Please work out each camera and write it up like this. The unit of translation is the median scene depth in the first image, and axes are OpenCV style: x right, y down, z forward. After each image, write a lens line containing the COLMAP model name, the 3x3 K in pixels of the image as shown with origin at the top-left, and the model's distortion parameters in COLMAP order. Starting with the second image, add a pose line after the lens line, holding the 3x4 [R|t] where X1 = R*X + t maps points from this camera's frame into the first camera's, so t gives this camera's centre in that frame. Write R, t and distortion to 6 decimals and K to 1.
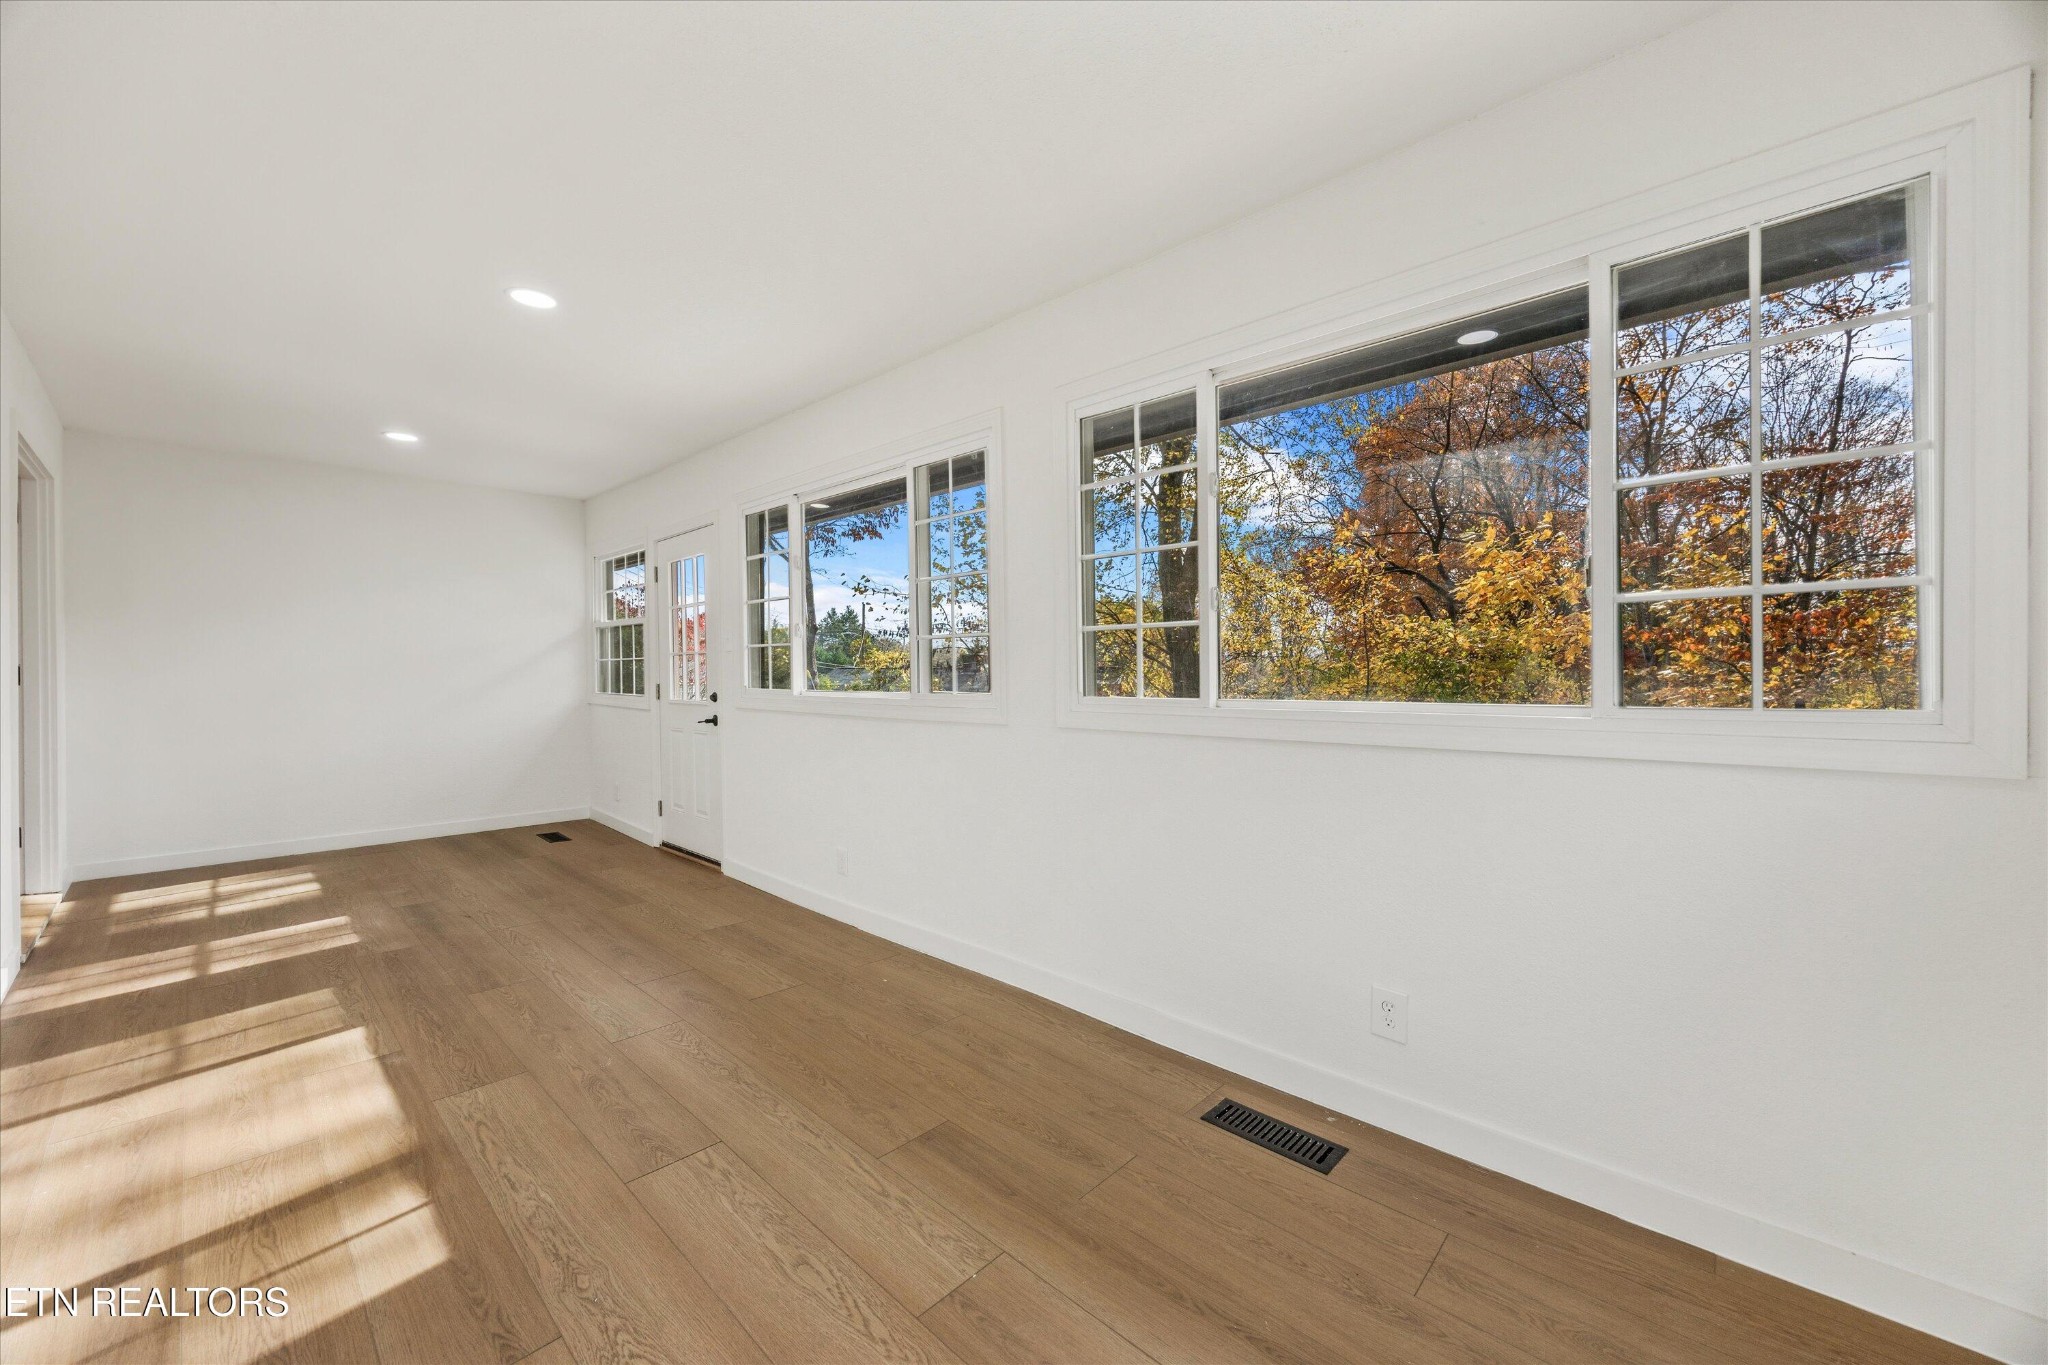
lens RADIAL K [[779.7, 0, 1026.5], [0, 779.7, 678.5], [0, 0, 1]] dist [-0.002480, -0.000143]
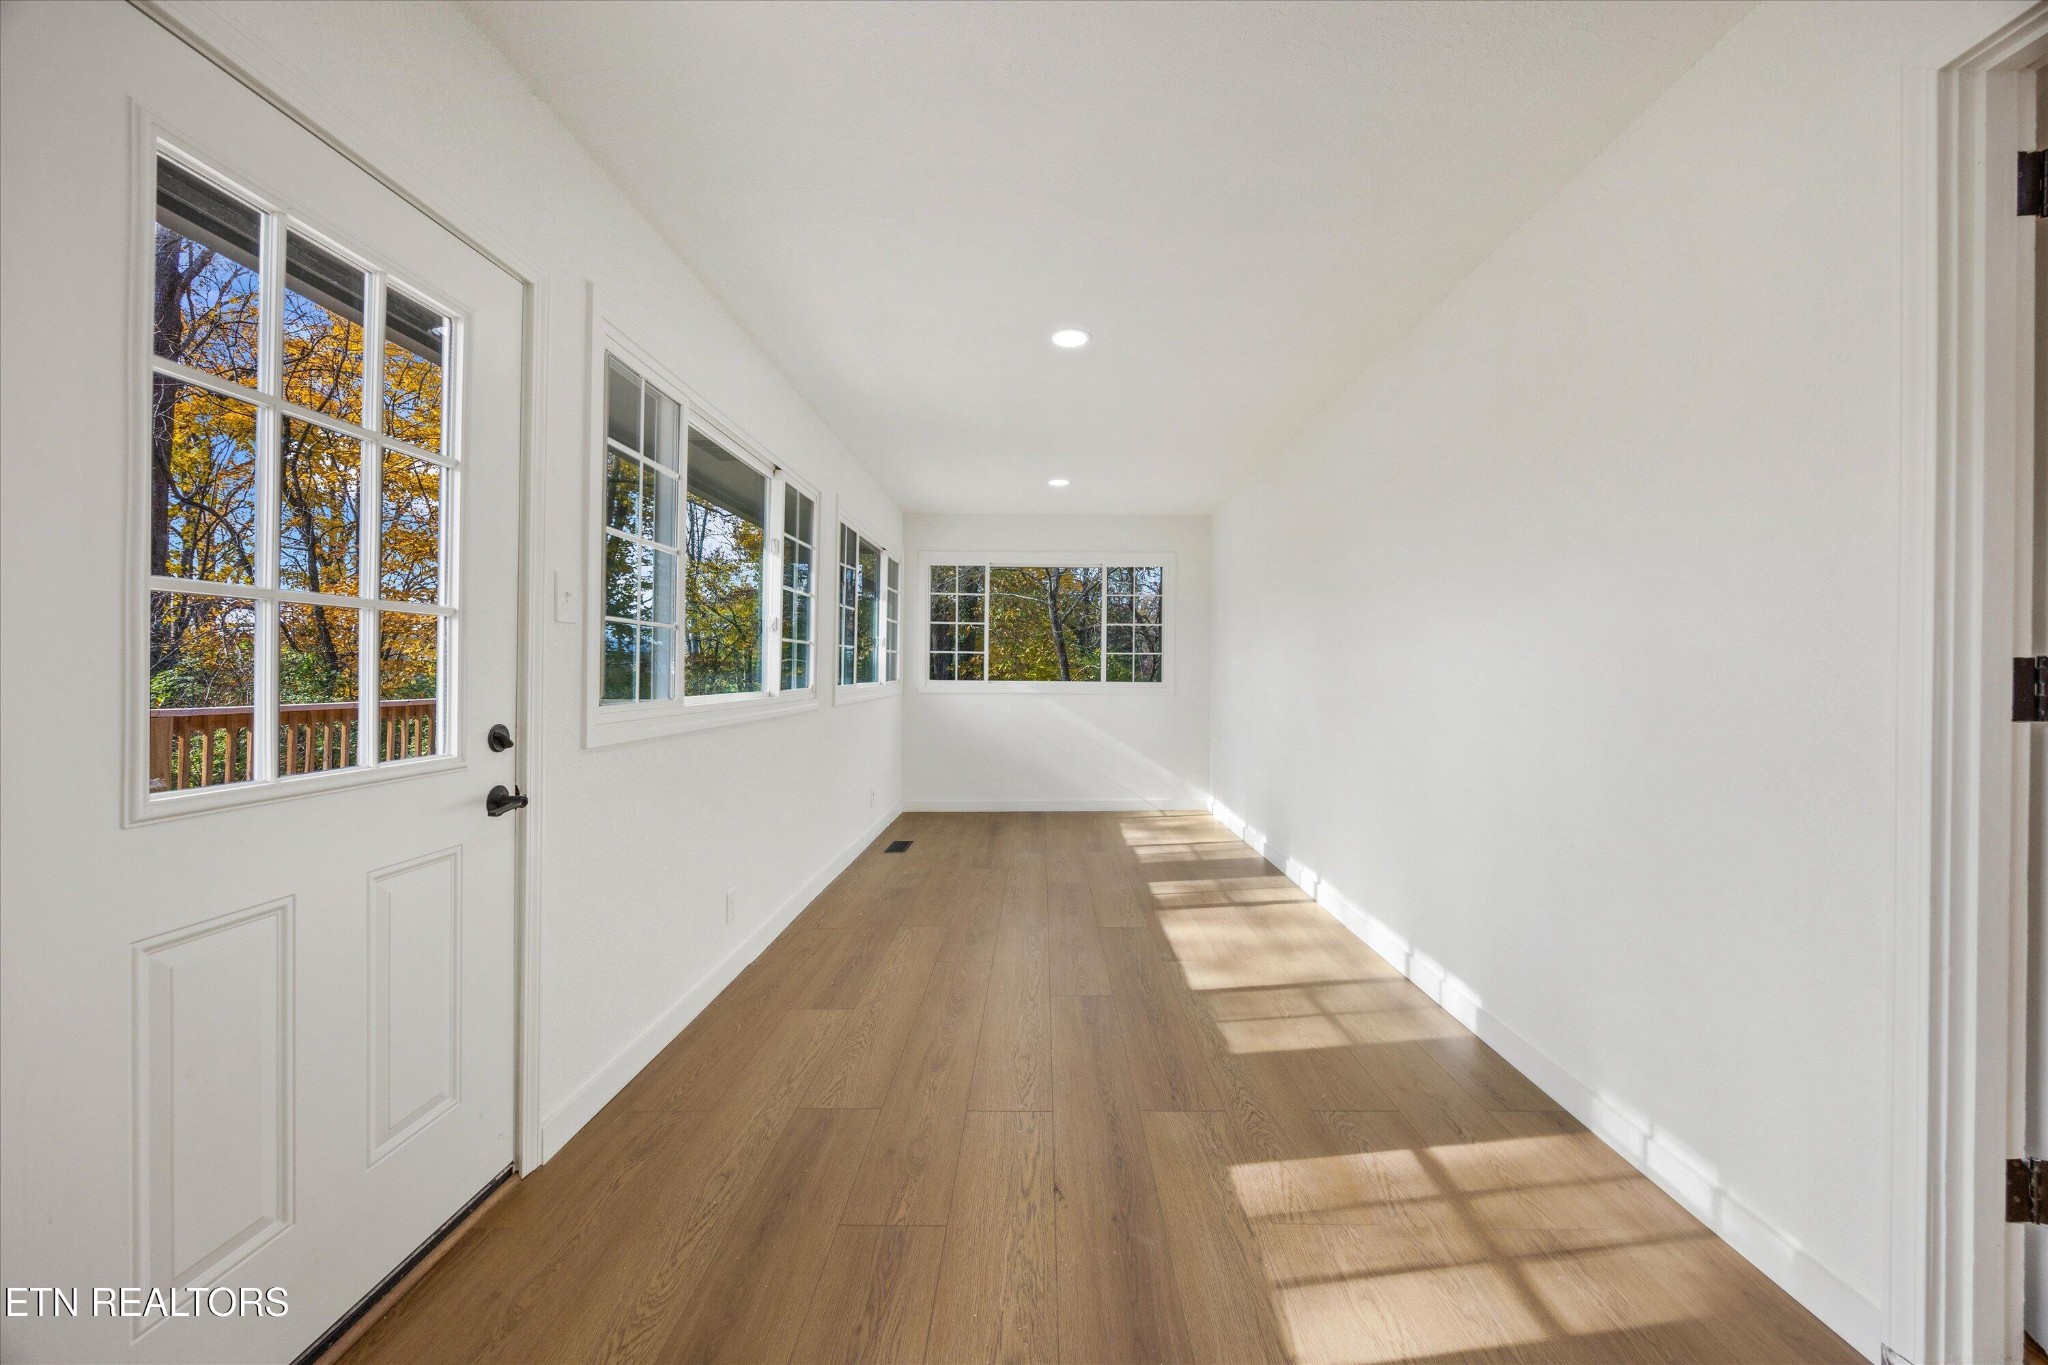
lens RADIAL K [[779.7, 0, 1026.5], [0, 779.7, 678.5], [0, 0, 1]] dist [-0.002480, -0.000143]
pose [[-0.668854, -0.008349, 0.743347, -1.219109], [0.000094, 0.999936, 0.011315, -0.011127], [-0.743394, 0.007638, -0.668810, 1.537032]]
